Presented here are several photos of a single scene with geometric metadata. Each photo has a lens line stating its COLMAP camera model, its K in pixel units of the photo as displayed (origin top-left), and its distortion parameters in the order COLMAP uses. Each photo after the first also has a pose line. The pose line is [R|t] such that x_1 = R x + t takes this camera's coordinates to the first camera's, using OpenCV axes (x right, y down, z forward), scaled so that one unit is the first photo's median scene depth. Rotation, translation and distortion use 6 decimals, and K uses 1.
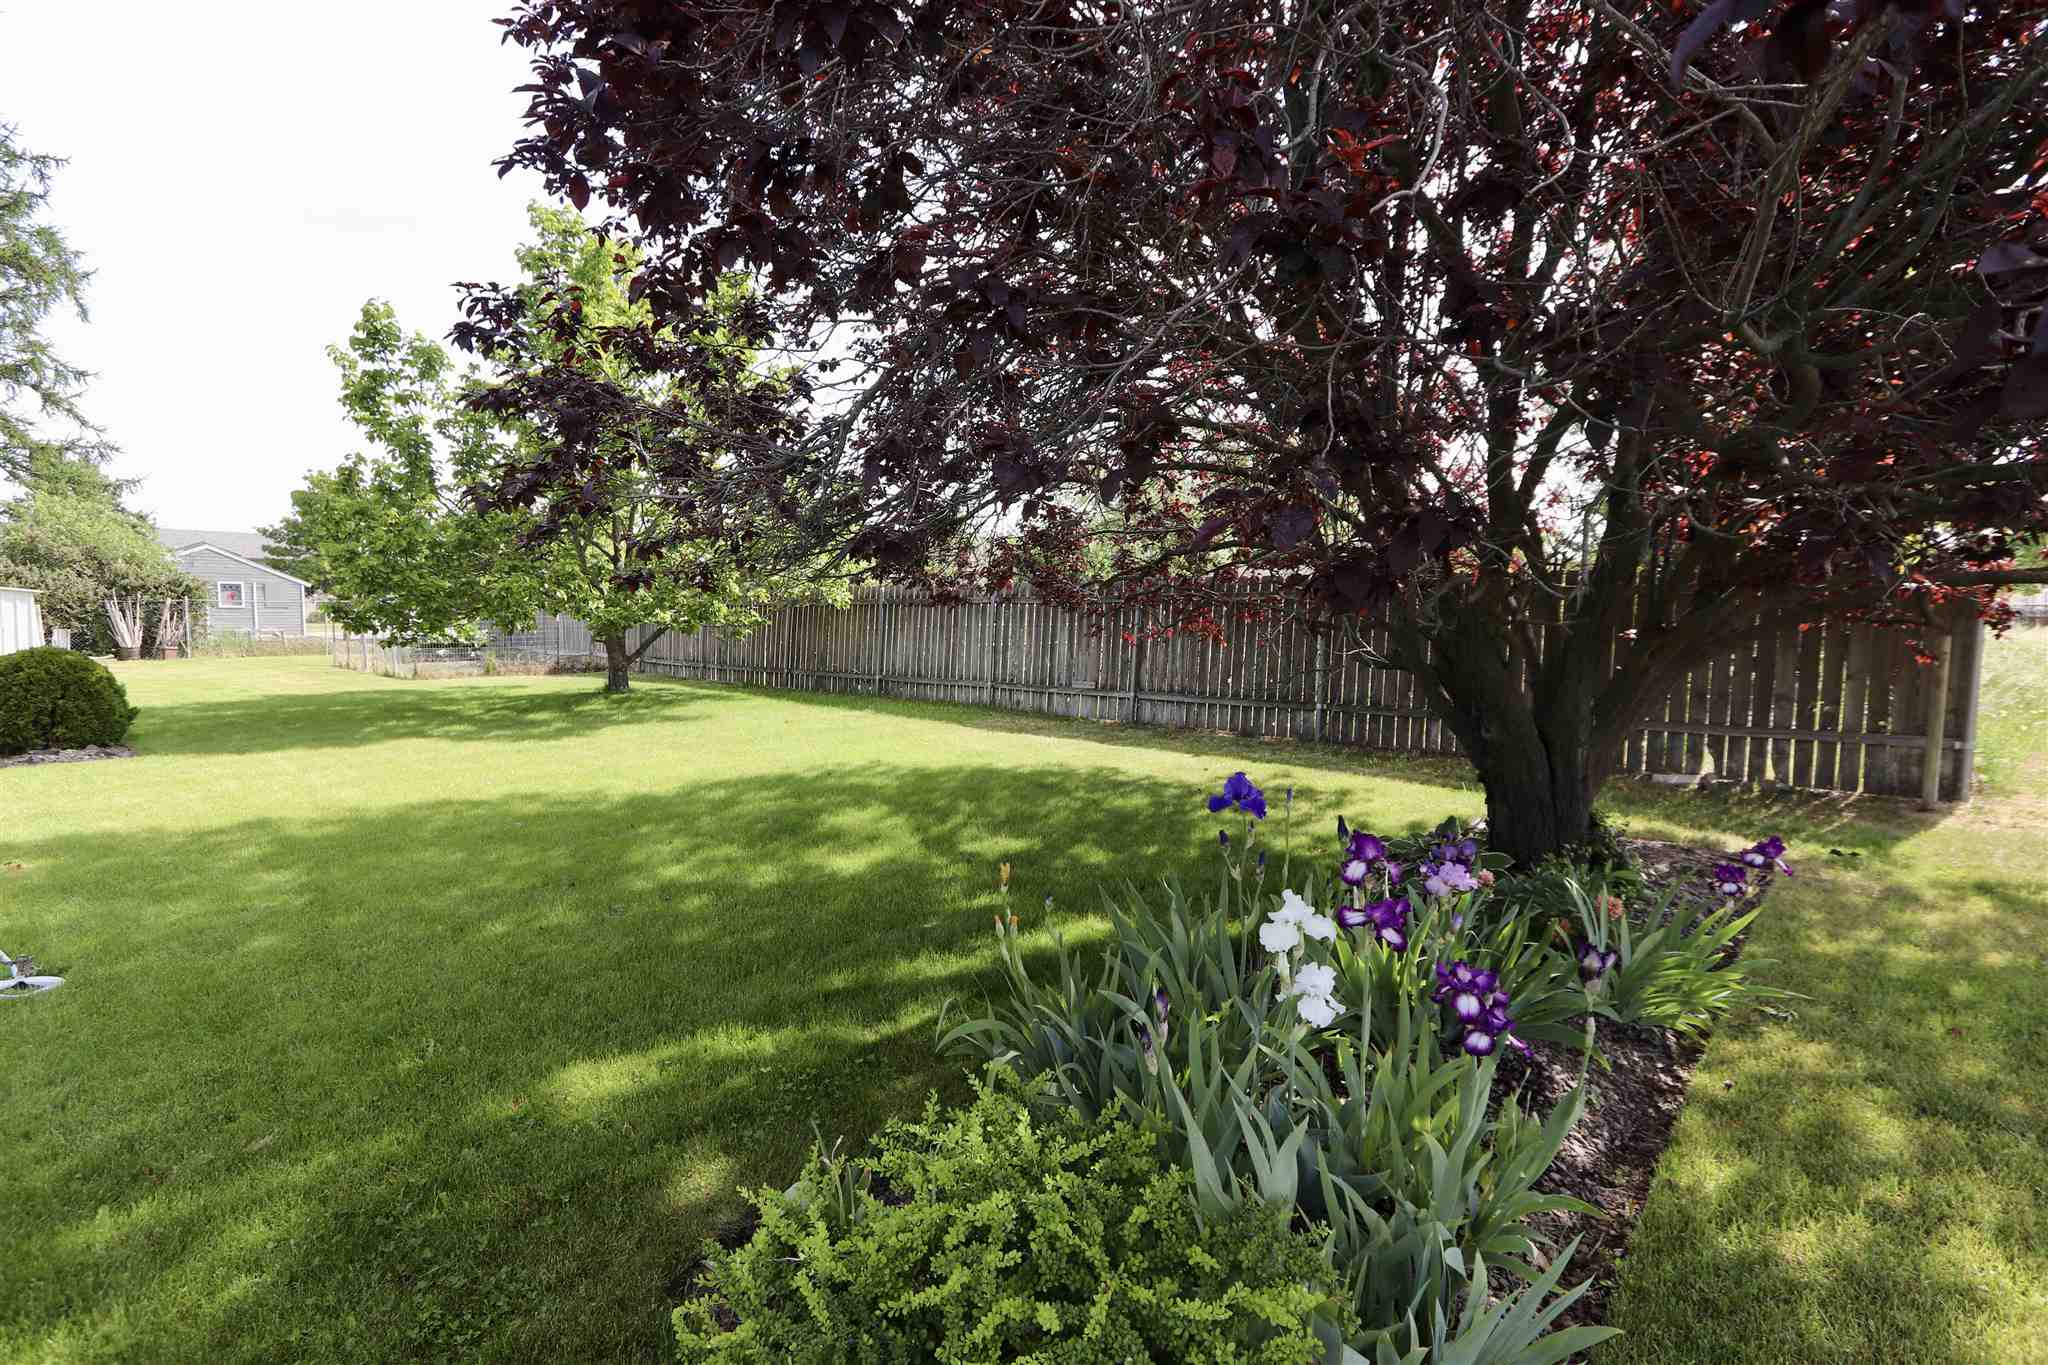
lens RADIAL K [[936.8, 0, 1013.3], [0, 936.8, 677.0], [0, 0, 1]] dist [-0.018522, 0.004463]
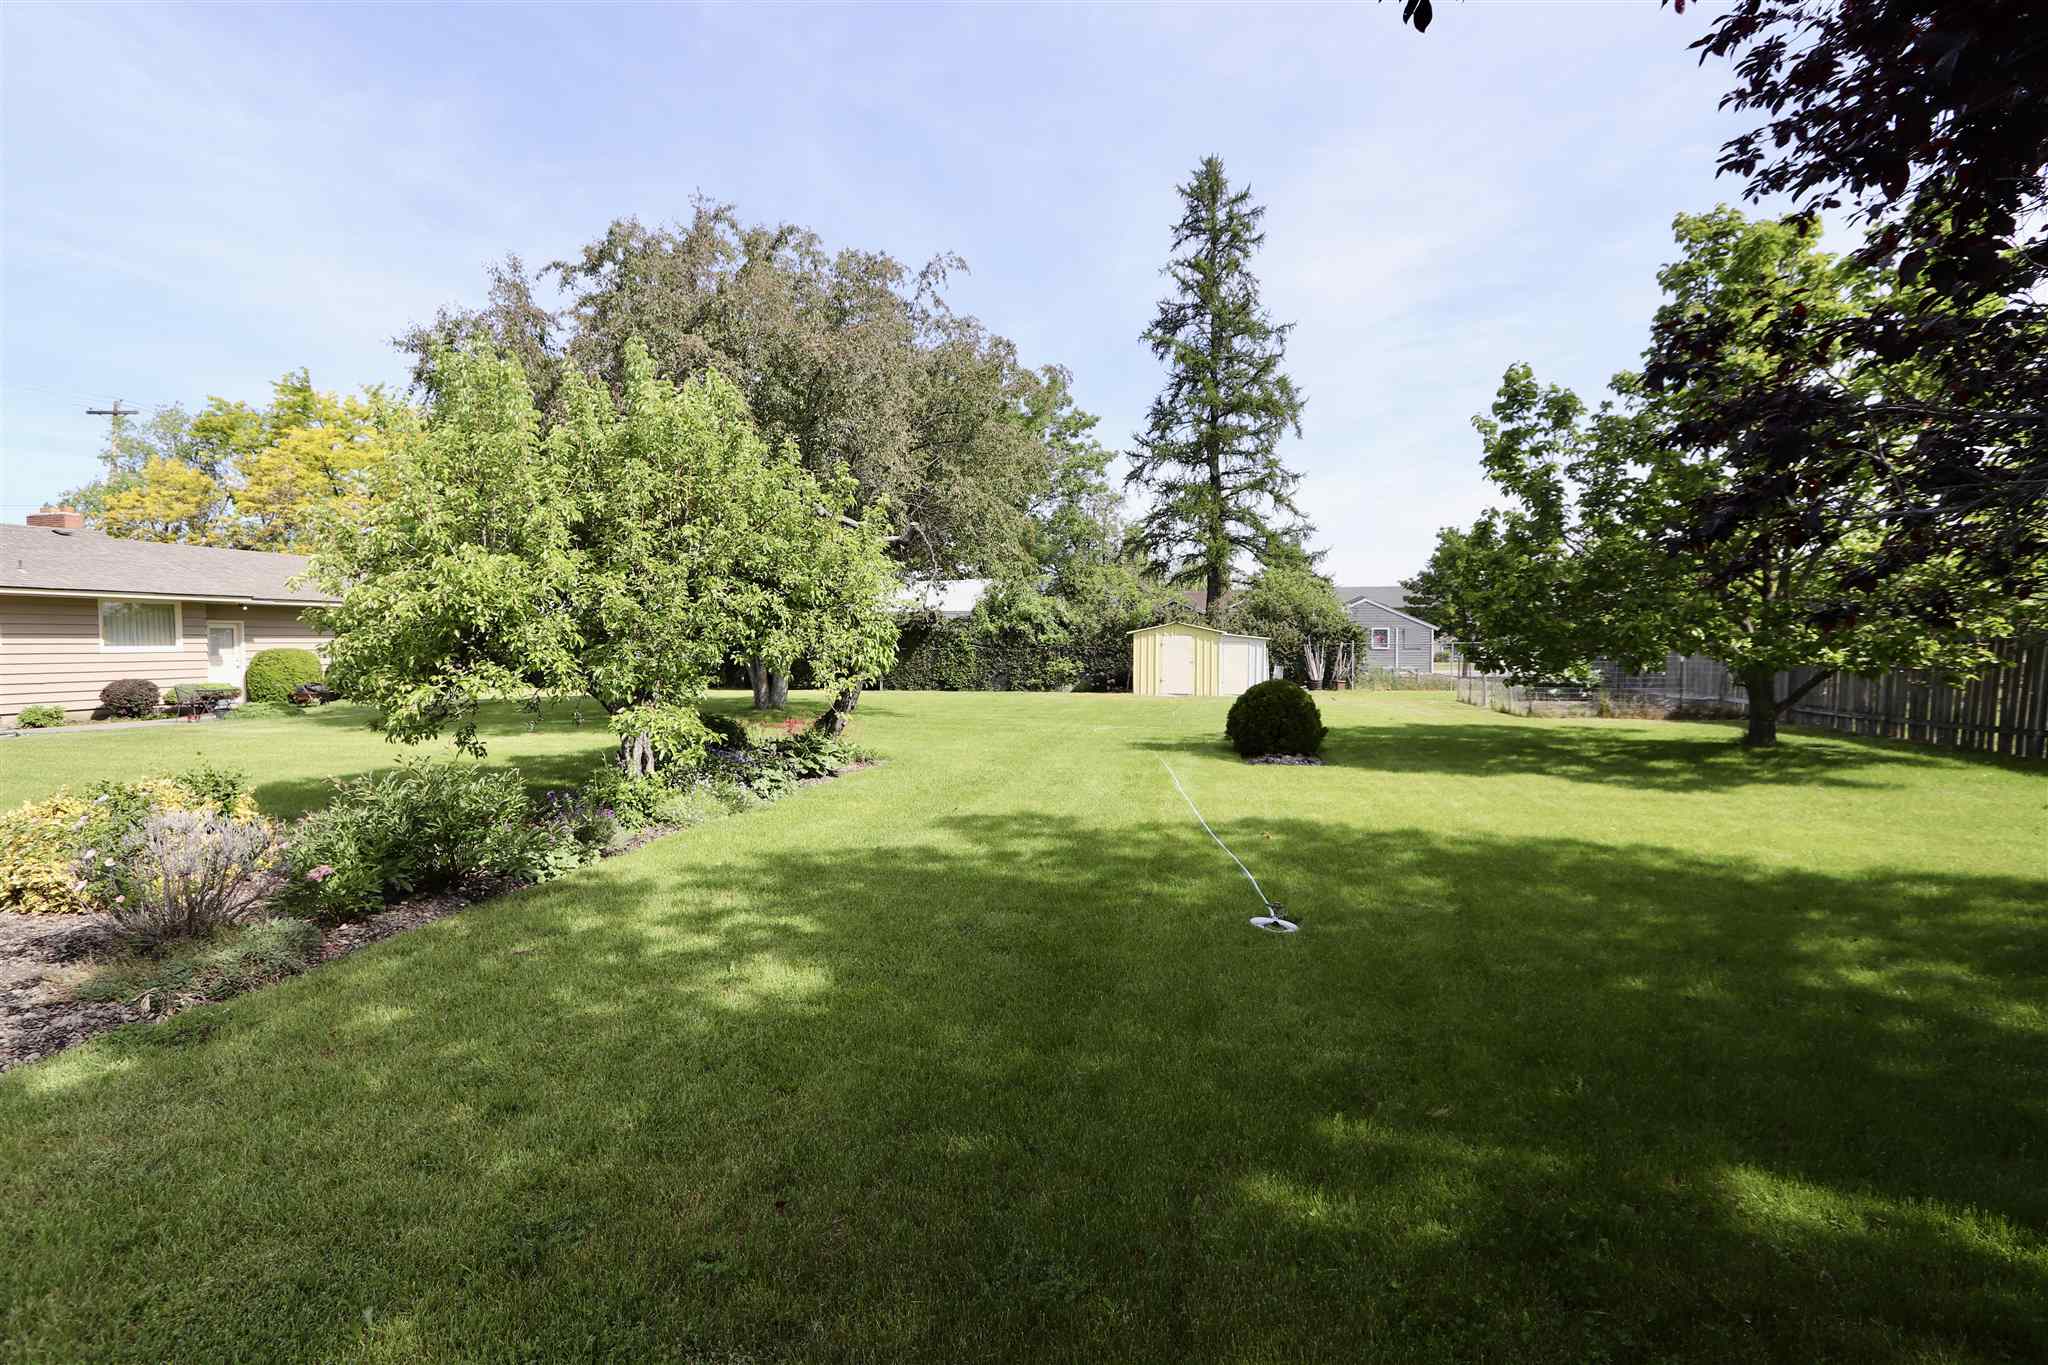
lens RADIAL K [[936.8, 0, 1015.1], [0, 936.8, 677.8], [0, 0, 1]] dist [-0.018522, 0.004463]
pose [[0.481871, 0.017623, -0.876065, -0.012040], [-0.053644, 0.998516, -0.009421, -0.000594], [0.874599, 0.051535, 0.482101, -0.013687]]
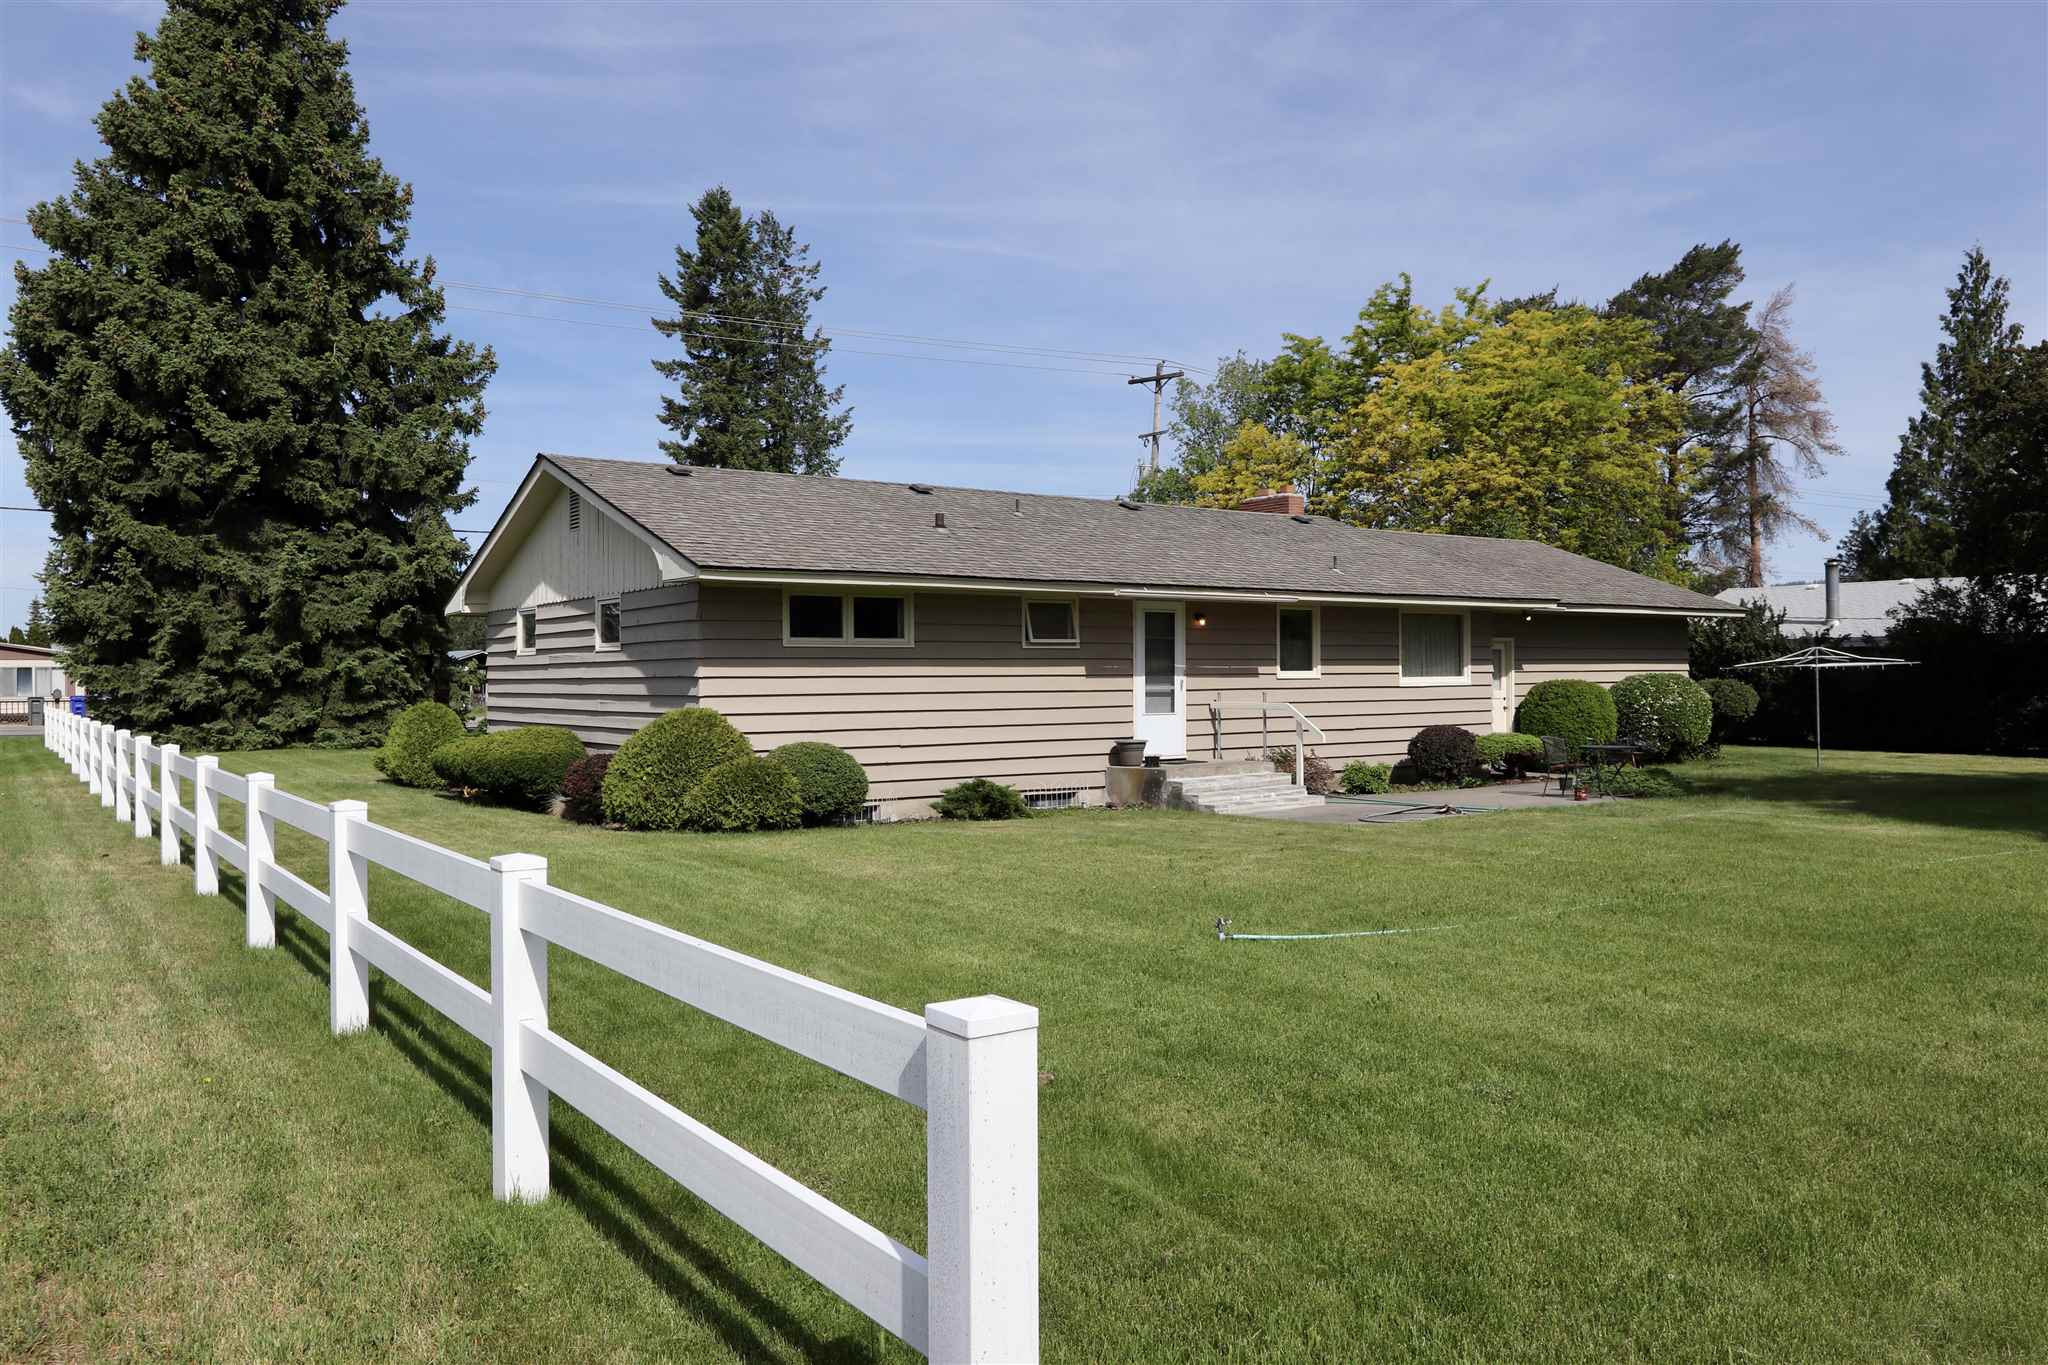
lens RADIAL K [[1490.0, 0, 1028.3], [0, 1490.0, 683.1], [0, 0, 1]] dist [0.000567, 0.011809]
pose [[-0.237883, -0.006005, -0.971275, -0.576334], [-0.069477, 0.997525, 0.010849, 0.058323], [0.968806, 0.070062, -0.237711, -1.078241]]
